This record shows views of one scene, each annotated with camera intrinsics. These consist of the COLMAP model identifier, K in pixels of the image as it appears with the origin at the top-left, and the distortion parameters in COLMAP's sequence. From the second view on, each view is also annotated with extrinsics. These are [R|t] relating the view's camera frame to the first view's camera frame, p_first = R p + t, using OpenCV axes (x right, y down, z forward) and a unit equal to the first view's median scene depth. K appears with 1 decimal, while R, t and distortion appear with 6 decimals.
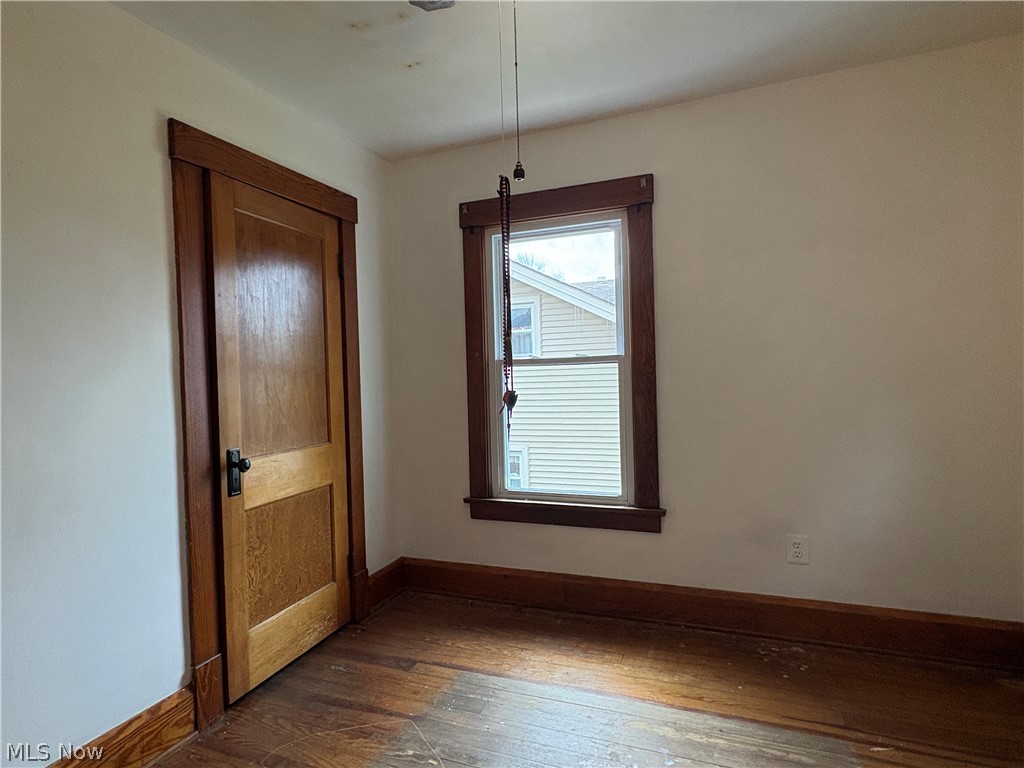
lens RADIAL K [[546.1, 0, 491.3], [0, 546.1, 379.0], [0, 0, 1]] dist [0.000762, -0.000079]
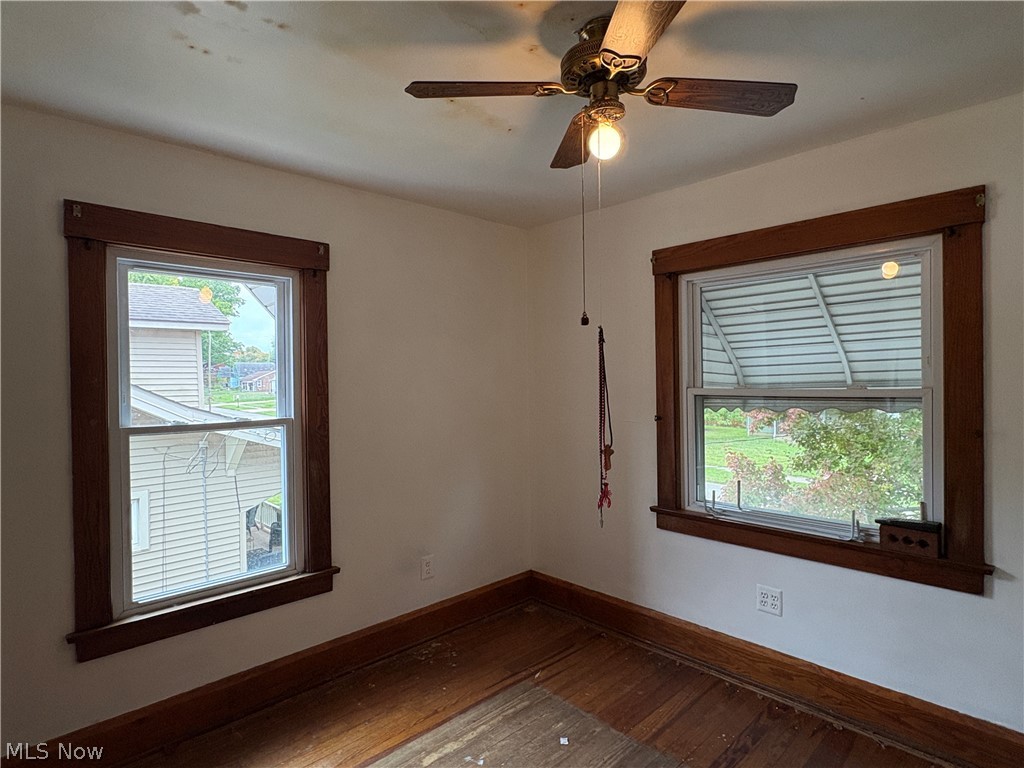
lens RADIAL K [[551.8, 0, 512.0], [0, 551.8, 384.0], [0, 0, 1]] dist [-0.000744, 0.000168]
pose [[0.424185, 0.016602, 0.905423, -0.522866], [0.014512, 0.999579, -0.025127, -0.080980], [-0.905459, 0.023798, 0.423765, 0.254798]]
